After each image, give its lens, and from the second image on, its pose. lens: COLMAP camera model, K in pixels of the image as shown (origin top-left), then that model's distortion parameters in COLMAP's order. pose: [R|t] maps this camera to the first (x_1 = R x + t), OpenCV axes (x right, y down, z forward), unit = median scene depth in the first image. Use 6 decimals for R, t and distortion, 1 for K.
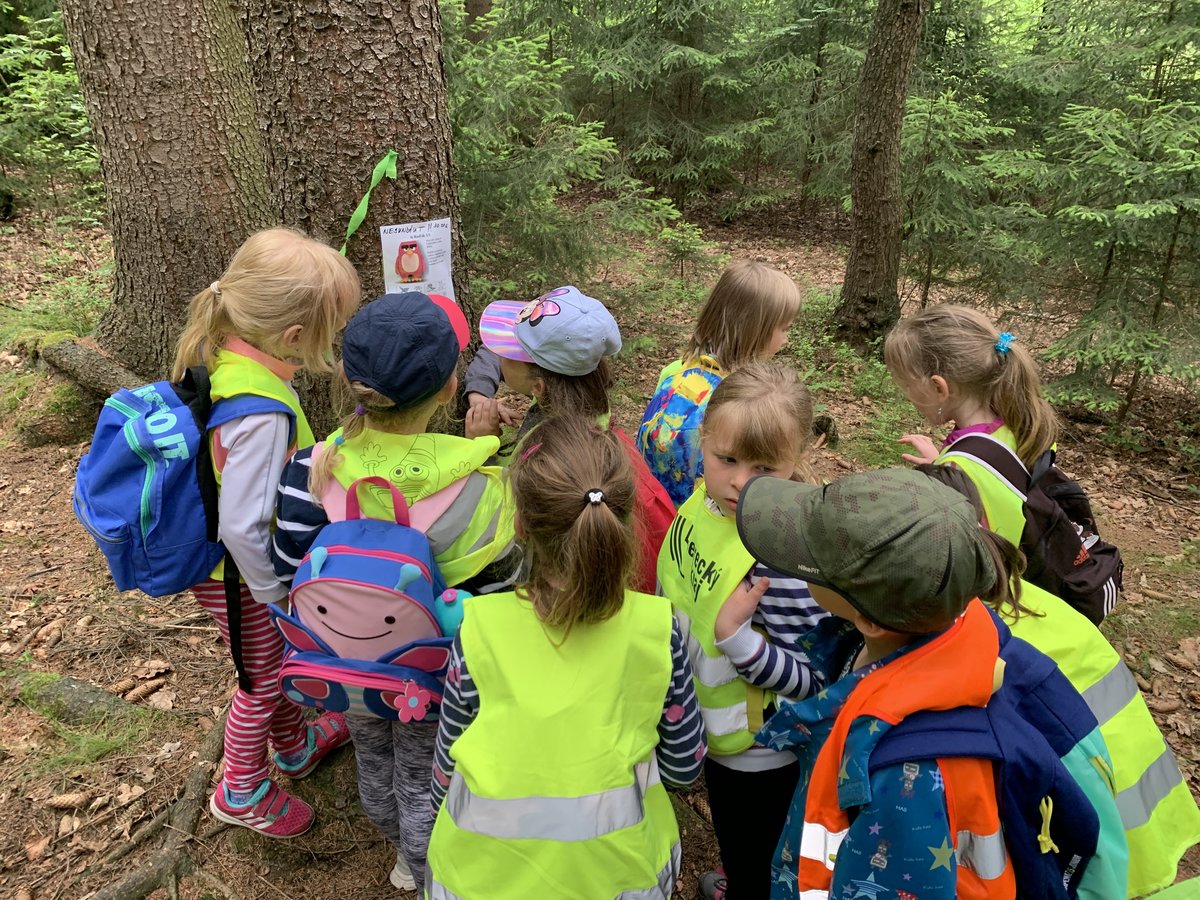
lens RADIAL K [[893.3, 0, 600.0], [0, 893.3, 450.0], [0, 0, 1]] dist [0.010879, 0.002249]
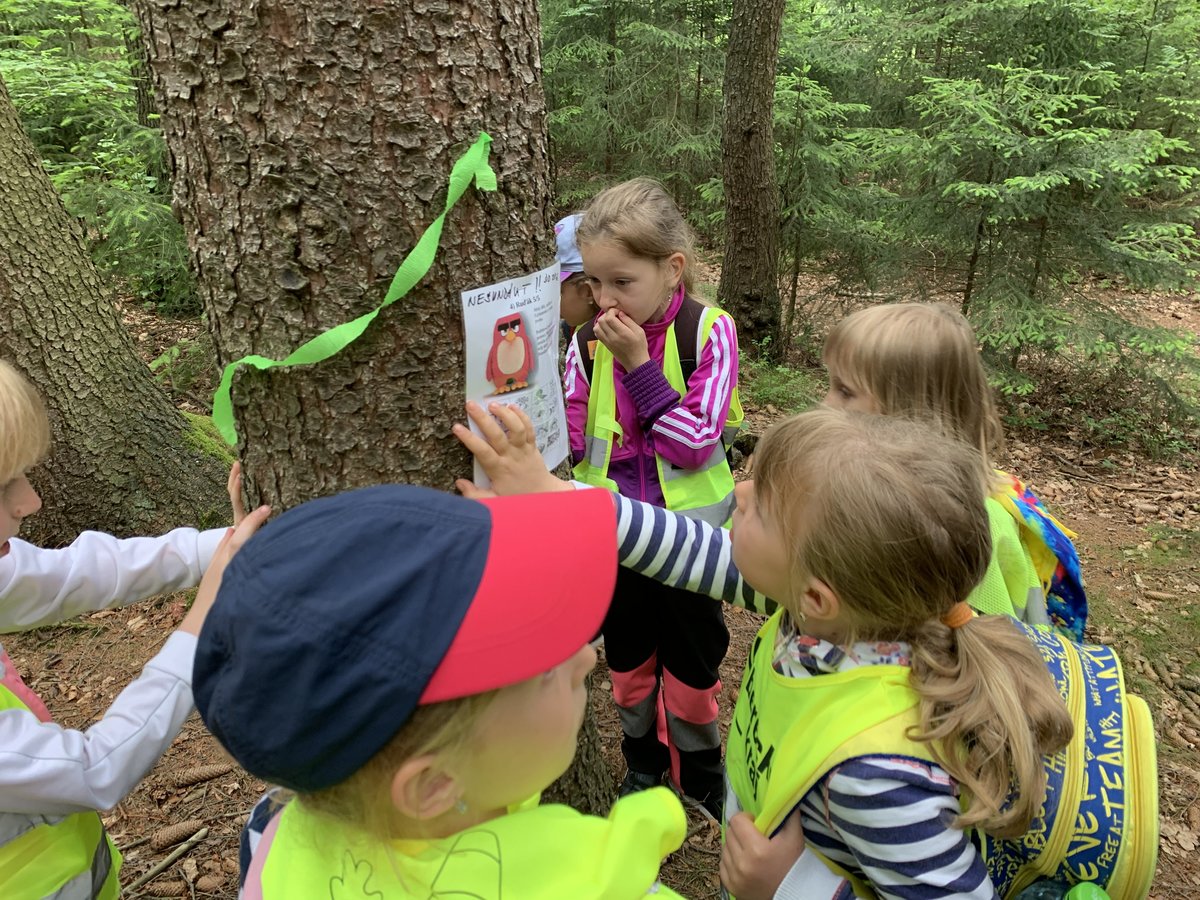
lens RADIAL K [[893.3, 0, 600.0], [0, 893.3, 450.0], [0, 0, 1]] dist [0.010879, 0.002249]
pose [[0.959916, -0.128125, 0.249291, -0.305864], [0.127316, 0.991672, 0.019436, -0.165187], [-0.249705, 0.013082, 0.968234, 0.514399]]
